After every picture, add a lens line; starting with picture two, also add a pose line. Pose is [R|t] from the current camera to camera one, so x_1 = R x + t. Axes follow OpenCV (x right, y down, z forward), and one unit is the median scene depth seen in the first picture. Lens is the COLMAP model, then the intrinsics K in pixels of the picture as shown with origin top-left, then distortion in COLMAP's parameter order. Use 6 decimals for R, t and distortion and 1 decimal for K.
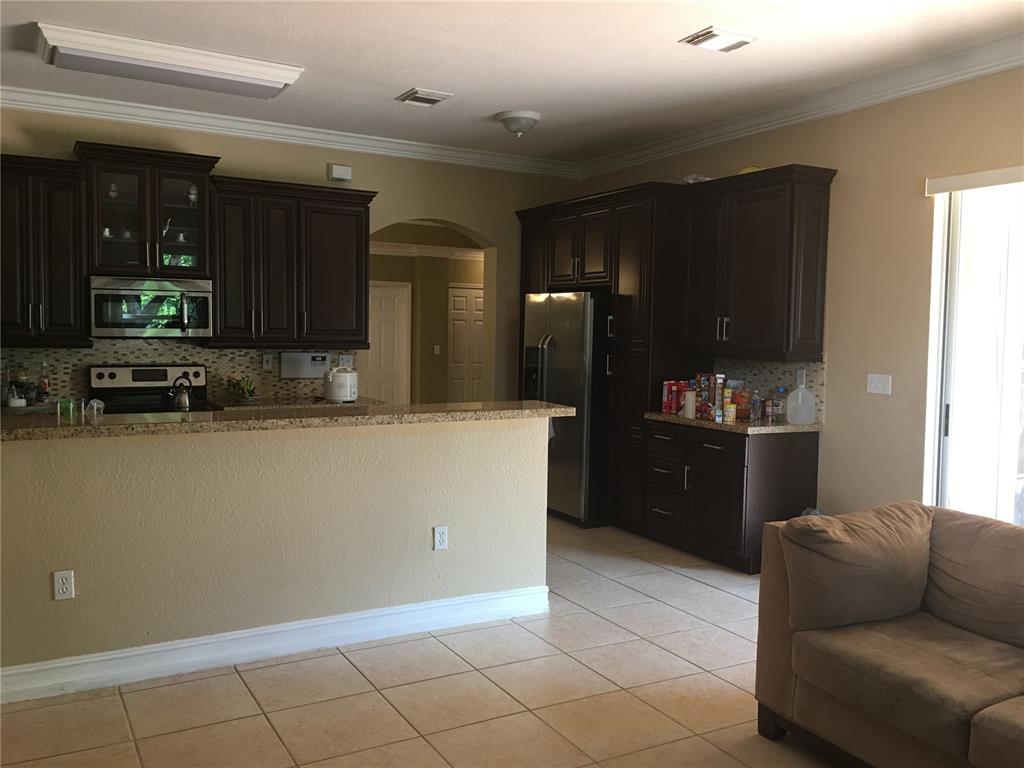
lens RADIAL K [[870.8, 0, 518.0], [0, 870.8, 380.9], [0, 0, 1]] dist [0.079352, -0.111090]
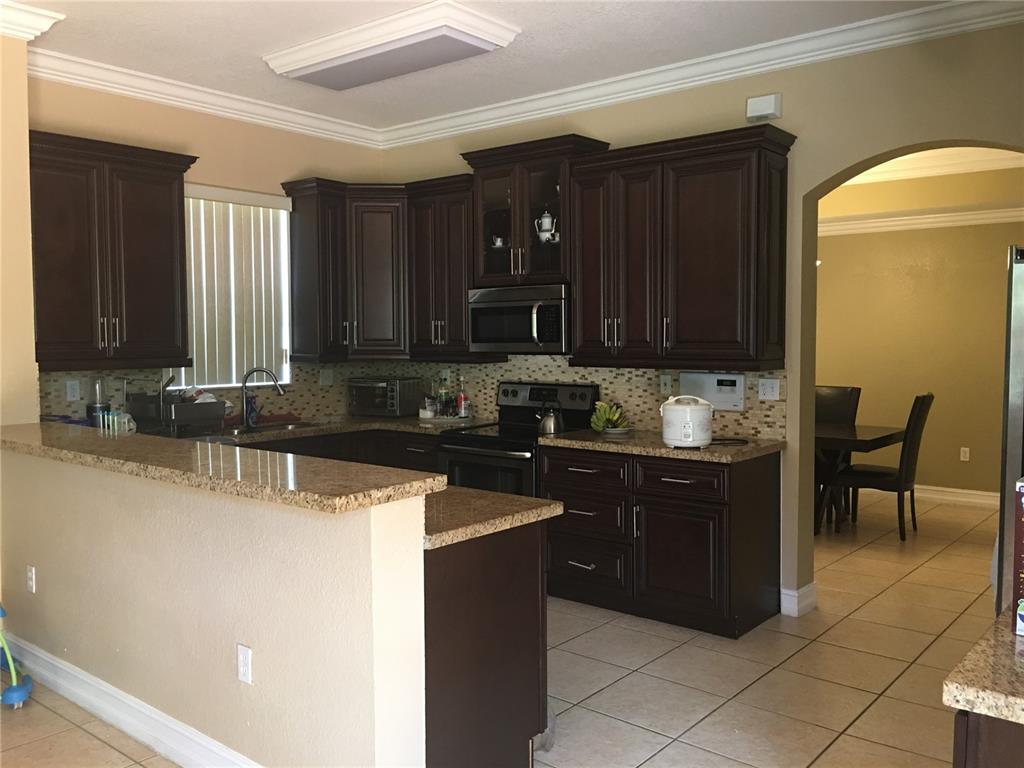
lens RADIAL K [[870.8, 0, 517.8], [0, 870.8, 382.7], [0, 0, 1]] dist [0.079352, -0.111090]
pose [[0.357441, 0.036254, -0.933232, 0.399243], [-0.046474, 0.998699, 0.020997, -0.035581], [0.932779, 0.035865, 0.358661, 0.643150]]
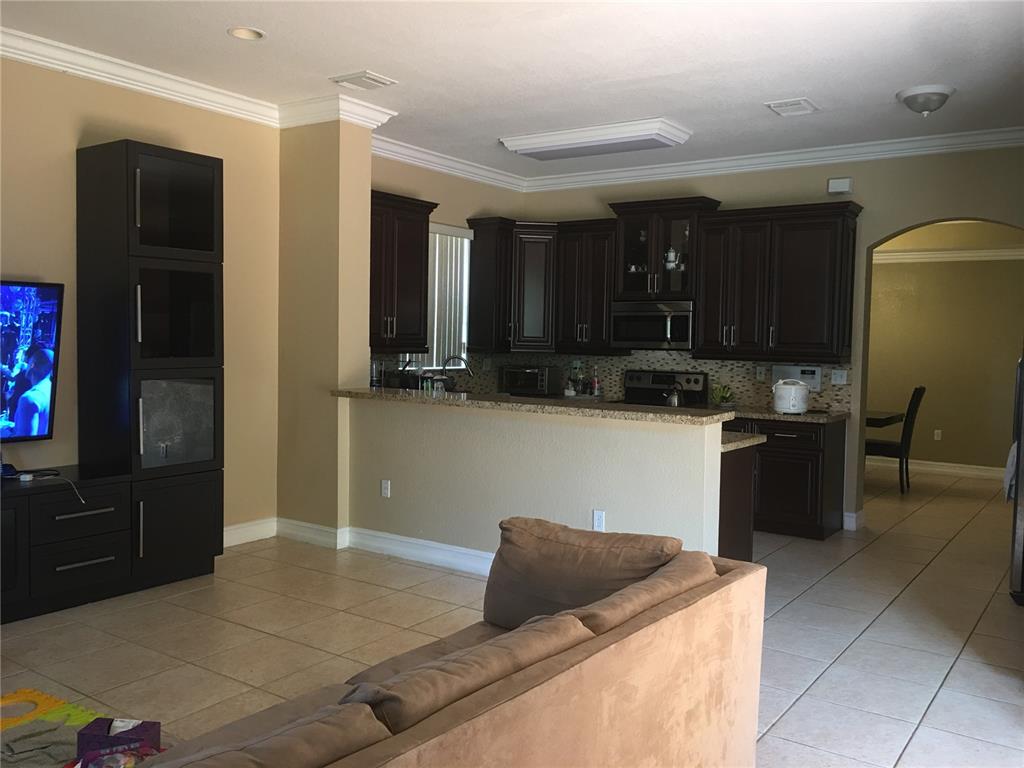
lens RADIAL K [[870.8, 0, 519.9], [0, 870.8, 382.9], [0, 0, 1]] dist [0.079352, -0.111090]
pose [[0.431937, 0.041869, -0.900932, 0.597254], [-0.068100, 0.997584, 0.013711, -0.004779], [0.899329, 0.055431, 0.433745, 0.276361]]
